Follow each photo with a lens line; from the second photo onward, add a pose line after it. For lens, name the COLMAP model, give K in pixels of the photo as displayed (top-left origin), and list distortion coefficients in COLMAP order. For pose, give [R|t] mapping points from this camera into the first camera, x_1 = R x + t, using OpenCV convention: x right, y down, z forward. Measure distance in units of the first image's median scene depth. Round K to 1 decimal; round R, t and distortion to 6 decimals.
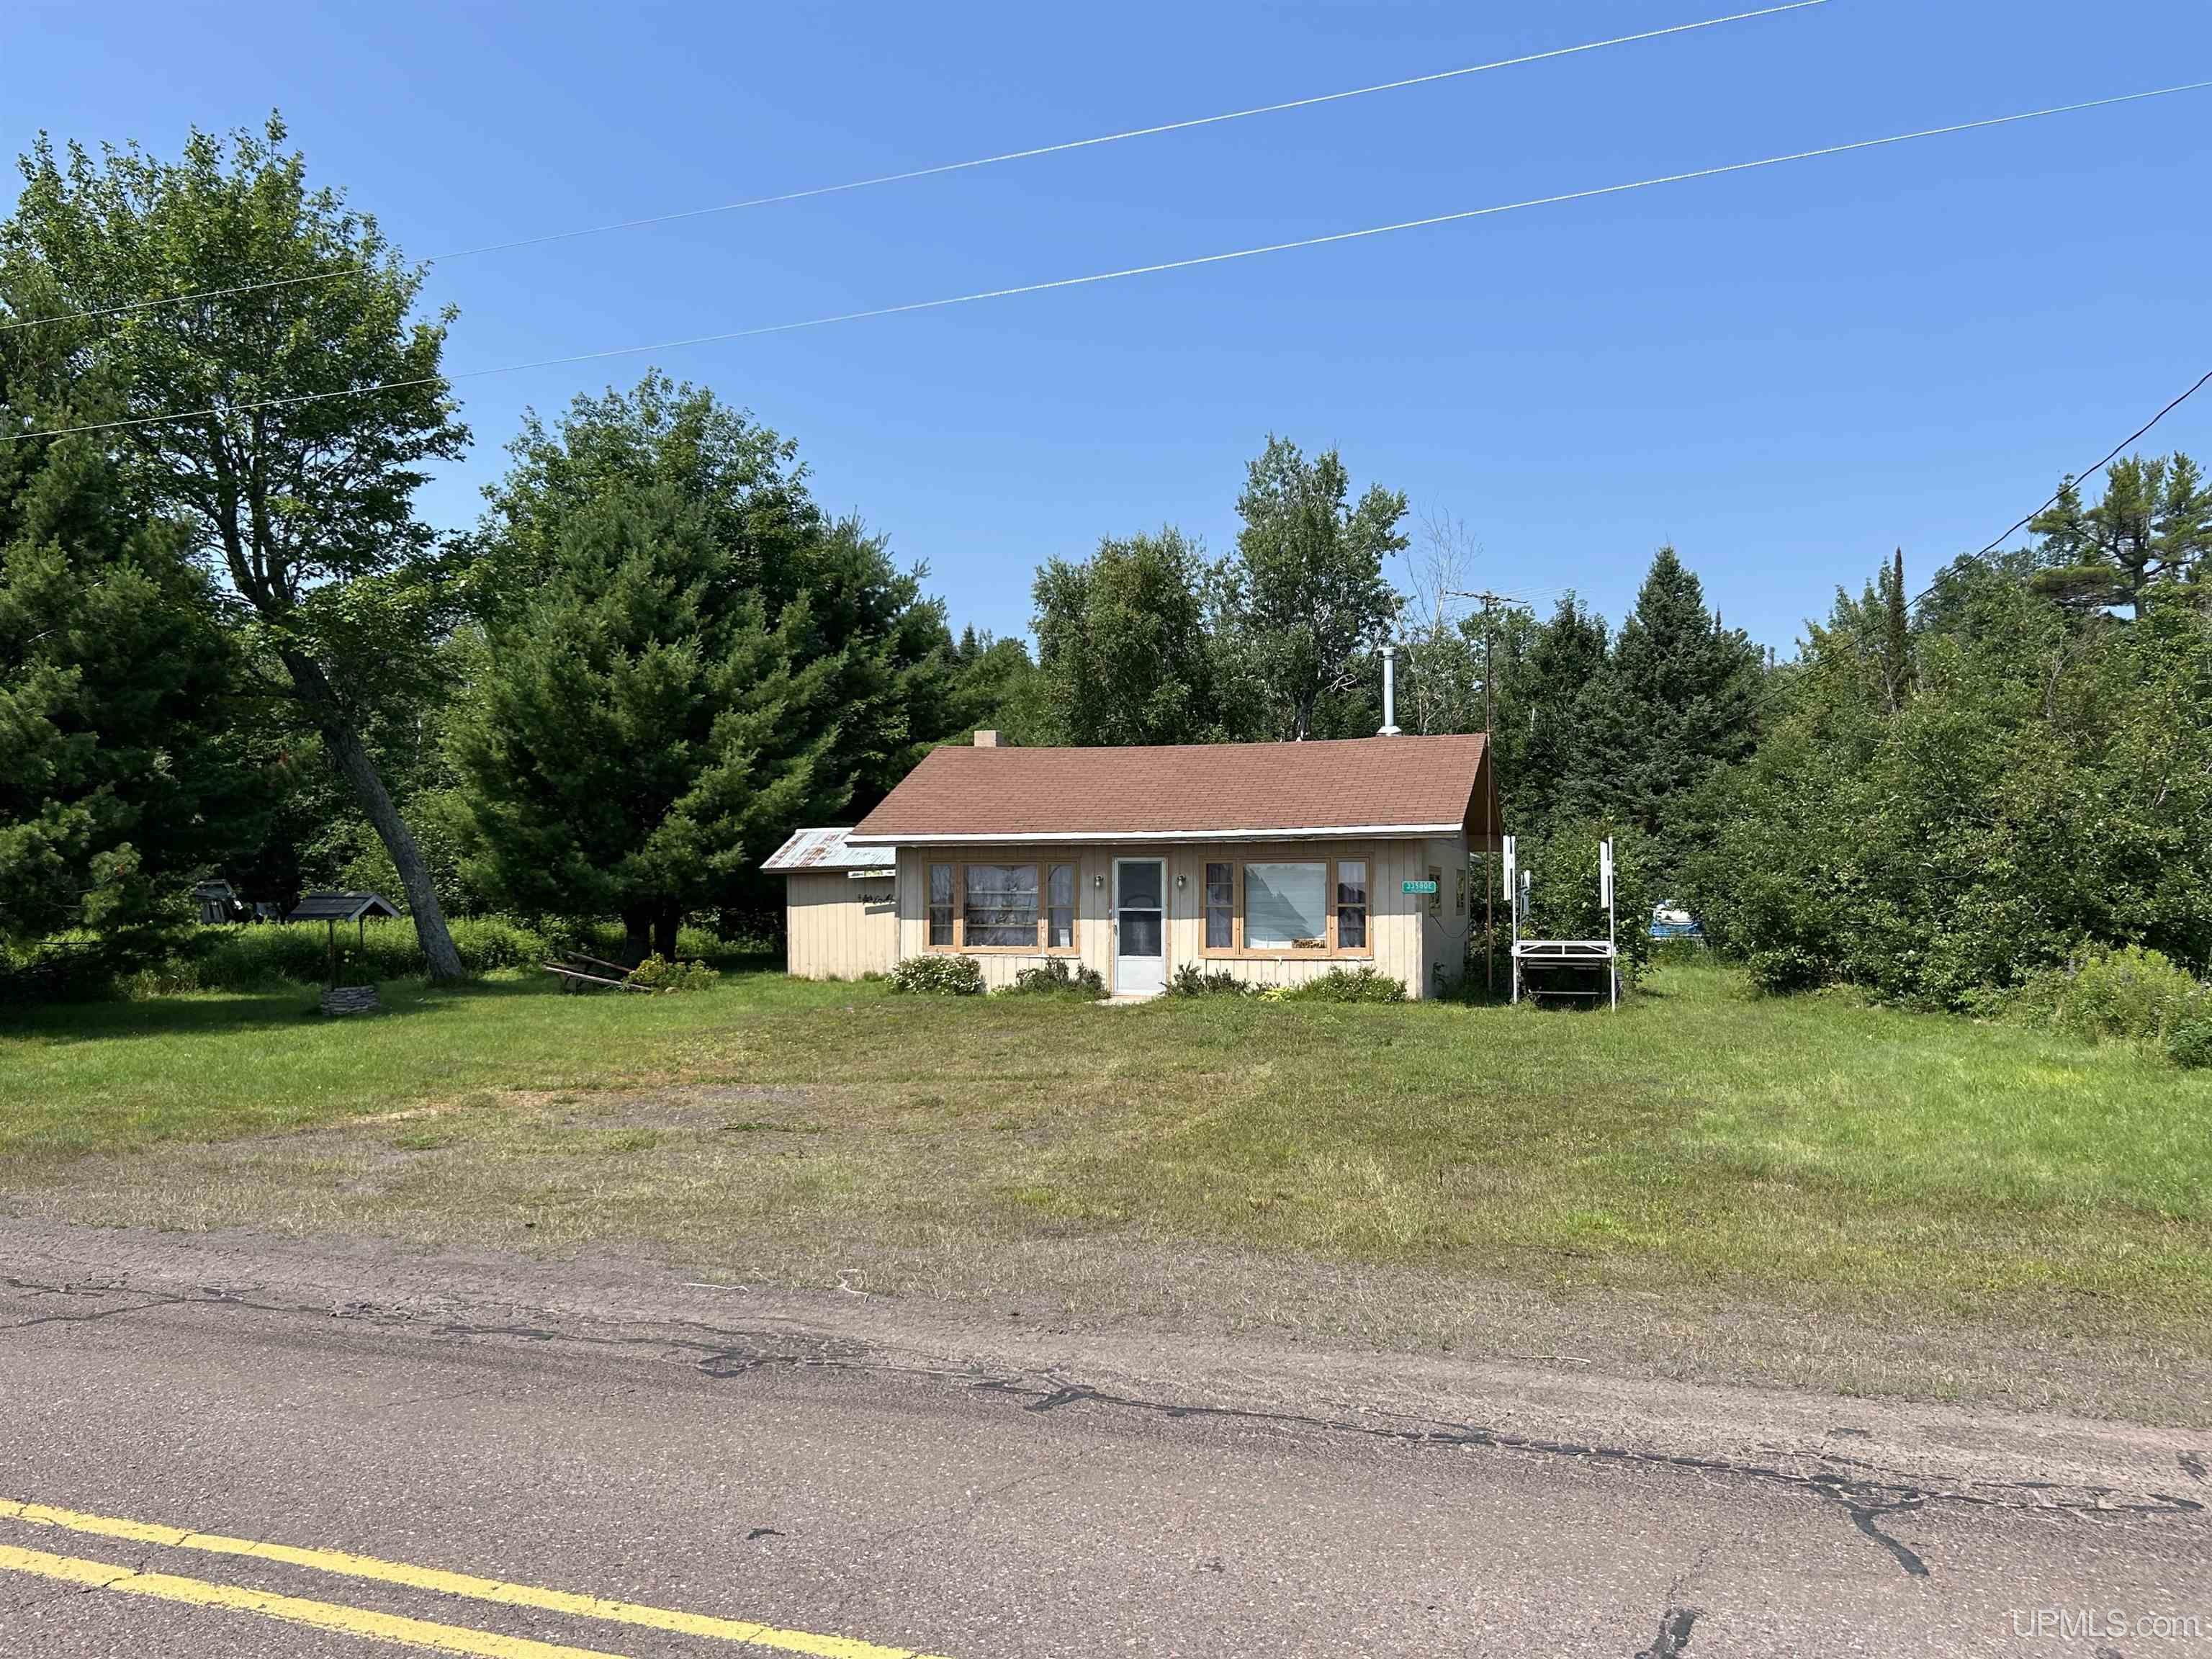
lens RADIAL K [[1779.0, 0, 1111.4], [0, 1779.0, 823.8], [0, 0, 1]] dist [0.067869, -0.063017]
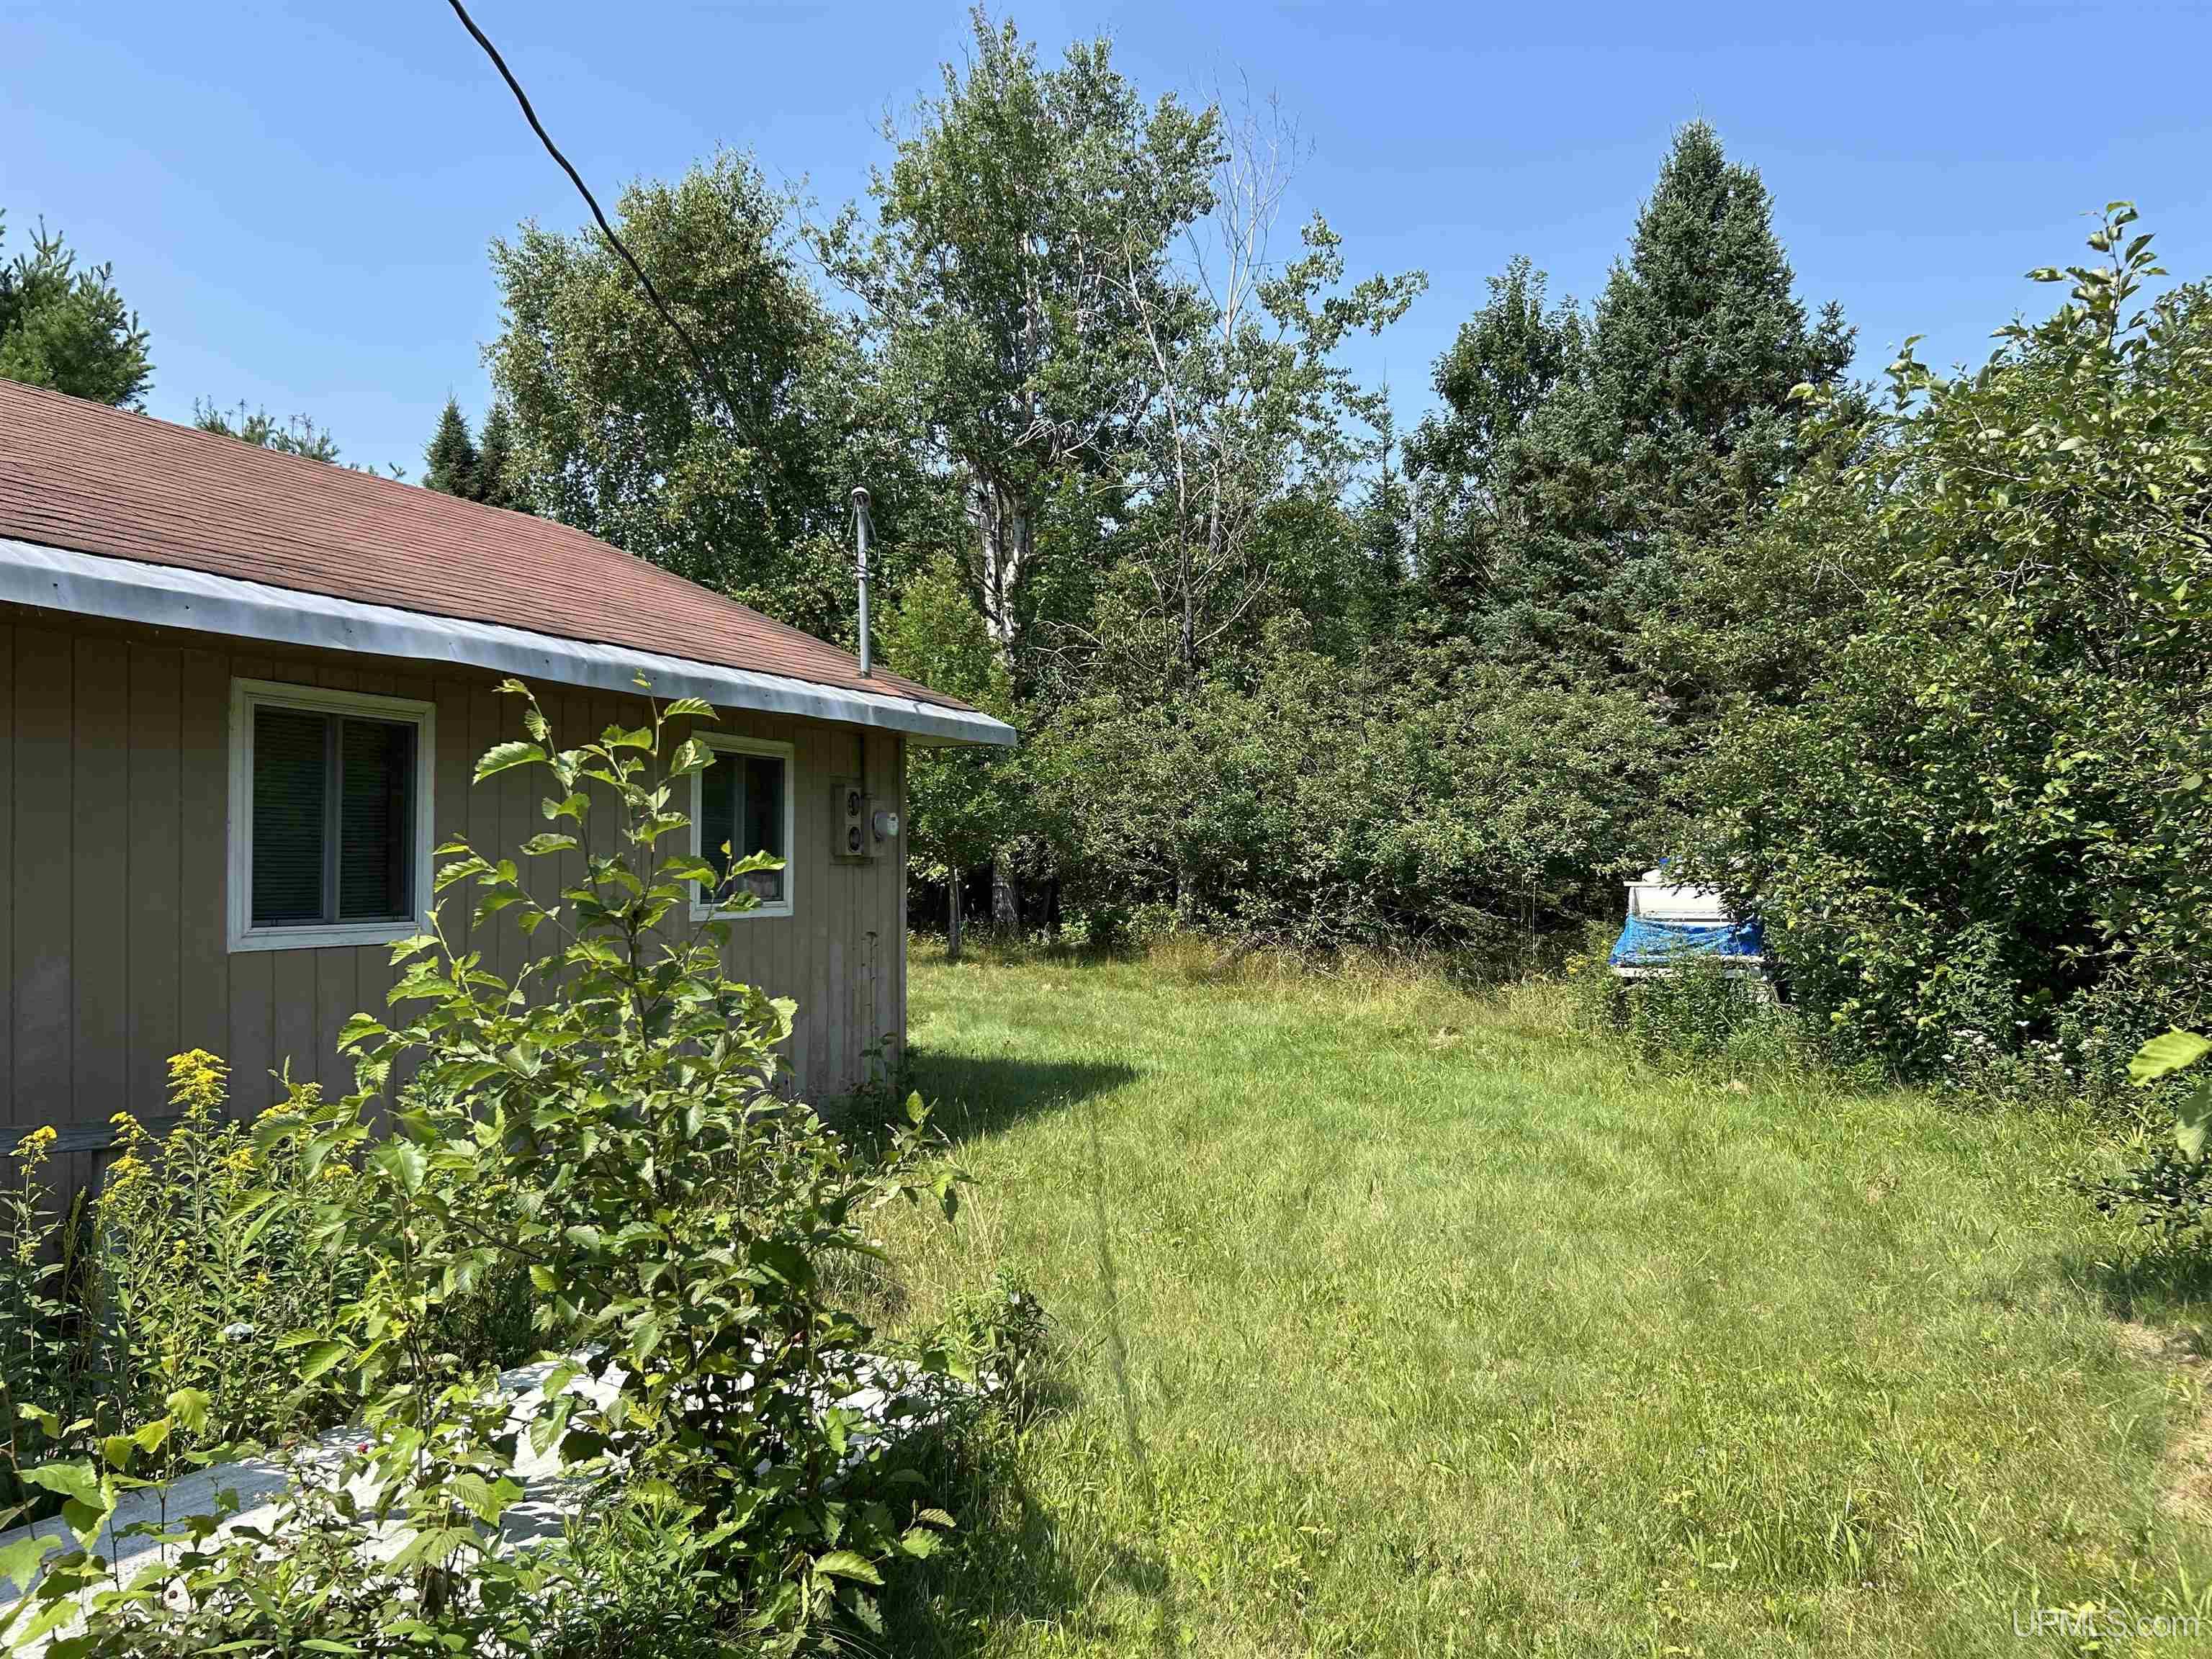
lens RADIAL K [[1682.3, 0, 1105.4], [0, 1682.3, 834.5], [0, 0, 1]] dist [0.050886, -0.059149]
pose [[0.998128, -0.011341, -0.060092, 0.268560], [0.013005, 0.999541, 0.027368, 0.033402], [0.059754, -0.028098, 0.997818, 0.804857]]
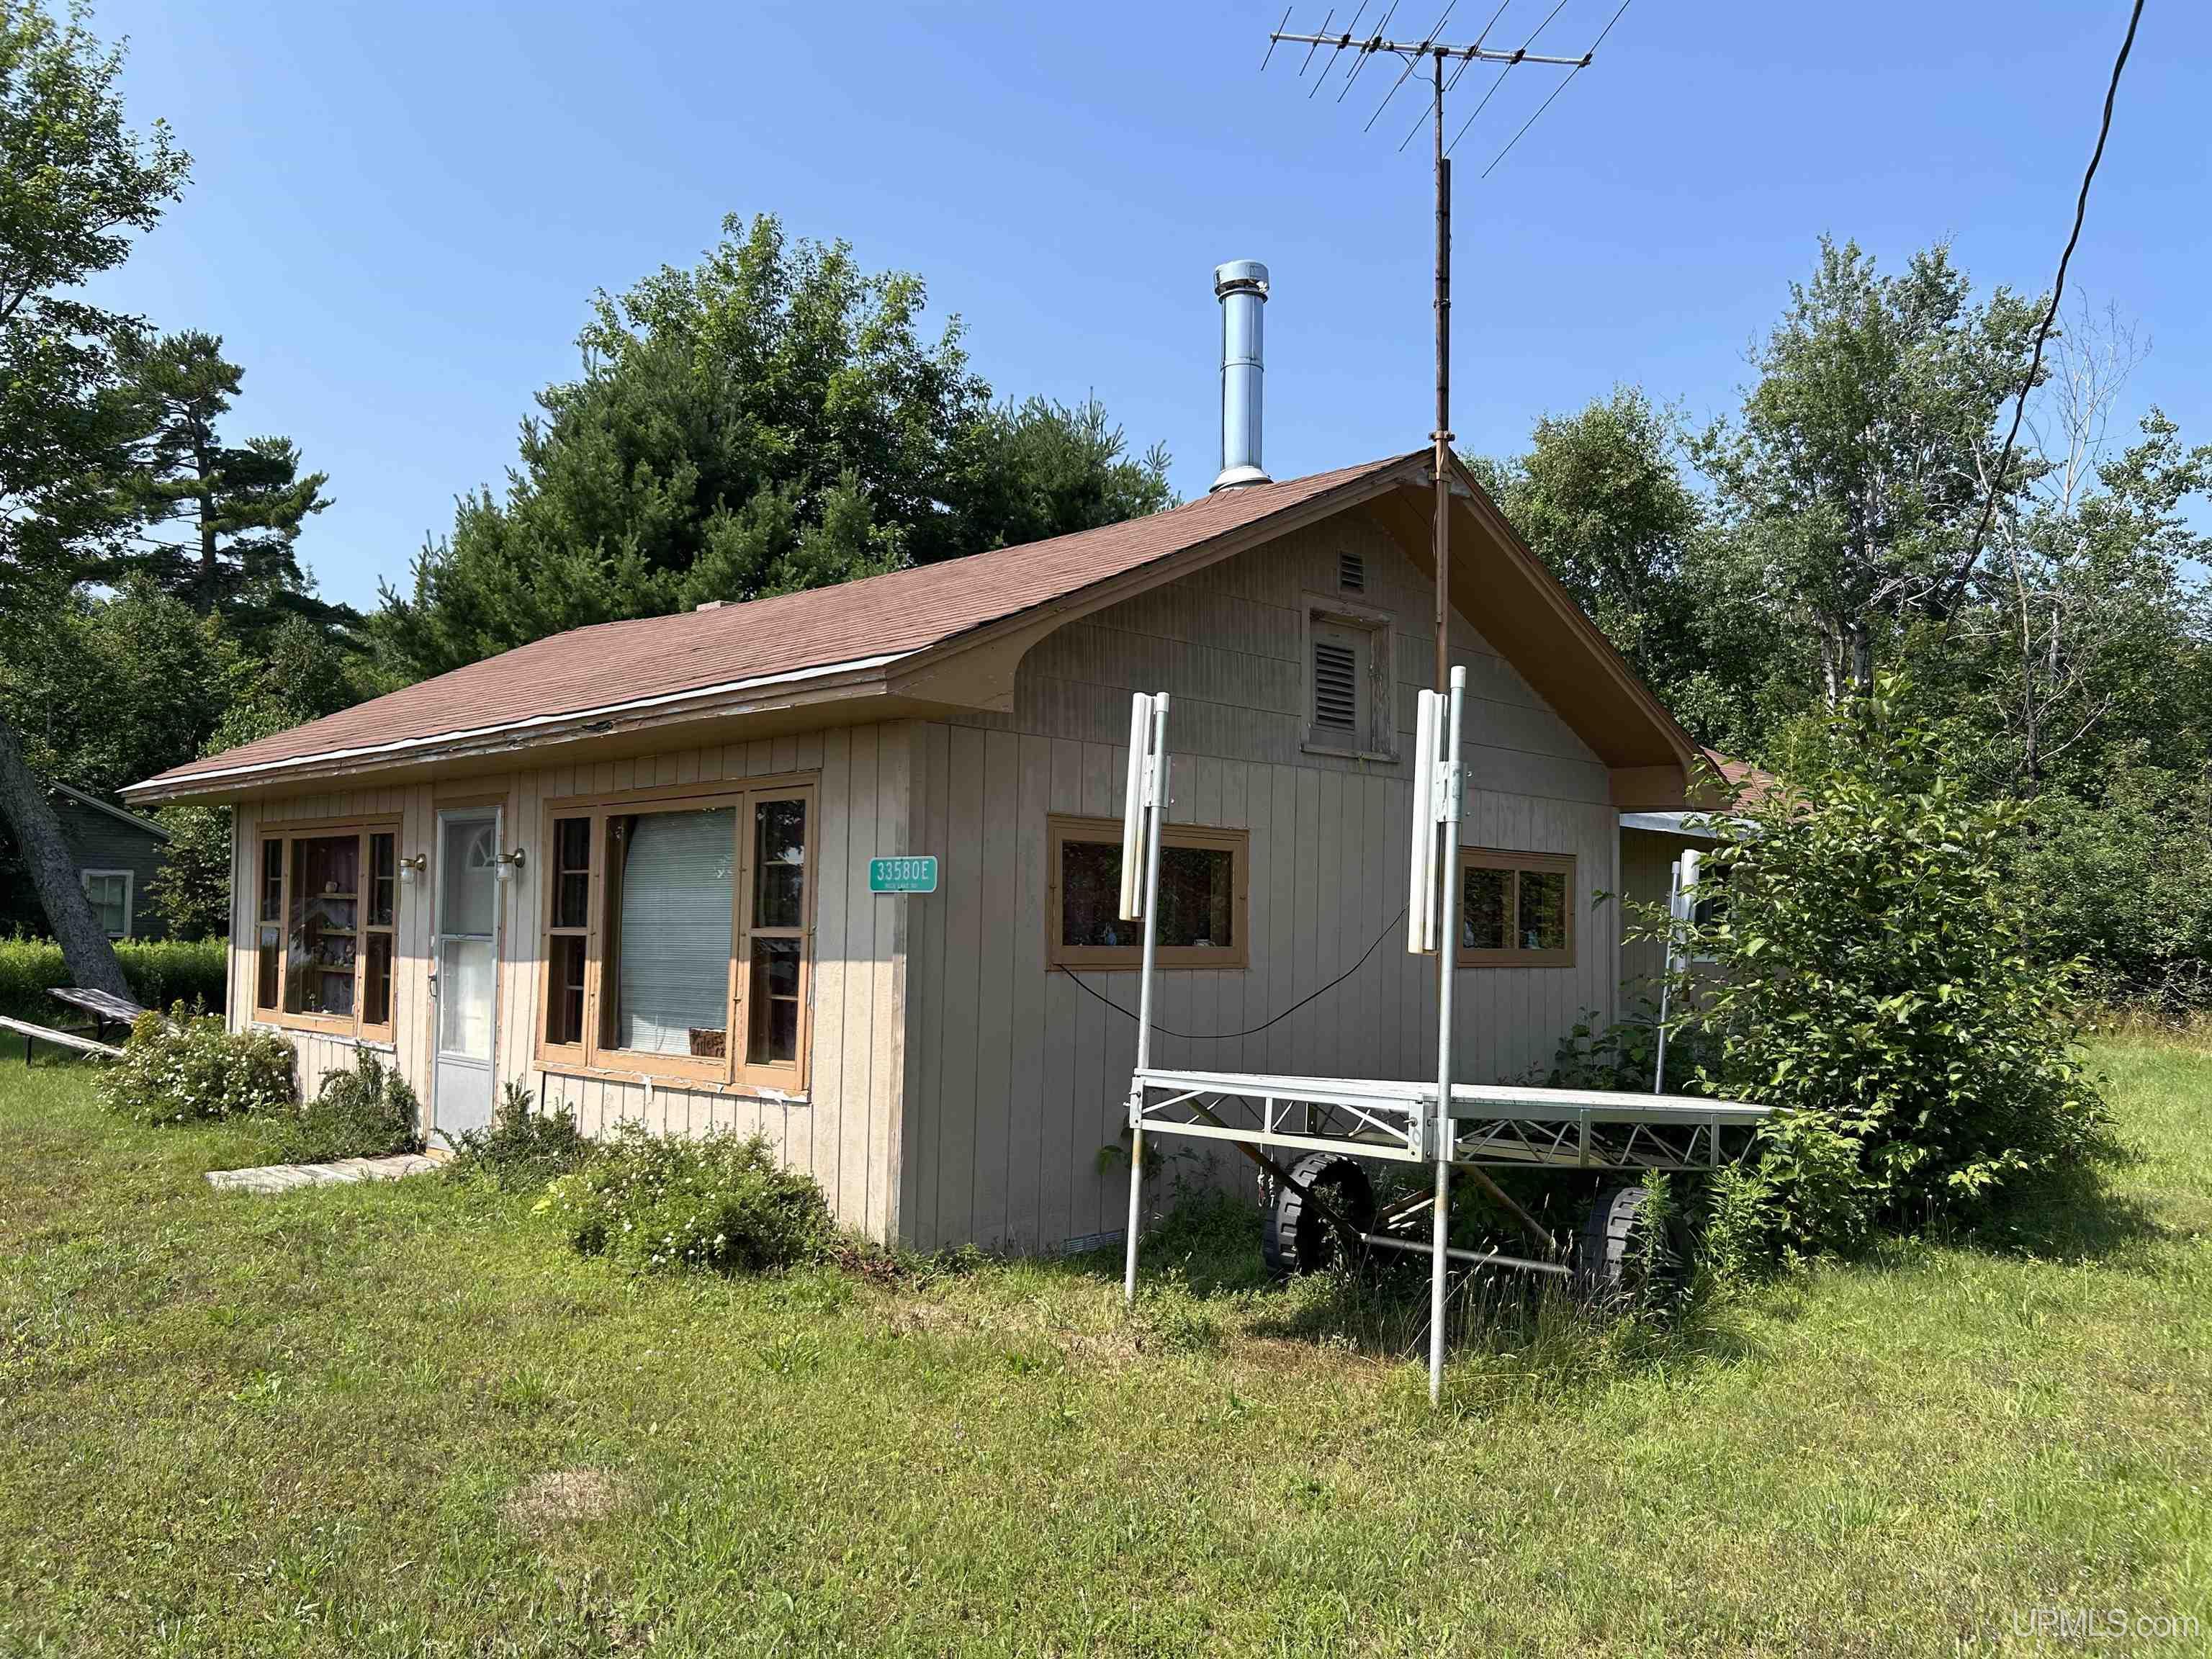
lens RADIAL K [[1682.3, 0, 1101.6], [0, 1682.3, 828.9], [0, 0, 1]] dist [0.050886, -0.059149]
pose [[0.889988, -0.014203, -0.455762, 0.233710], [0.005332, 0.999771, -0.020744, 0.023602], [0.455952, 0.016031, 0.889860, 0.529526]]
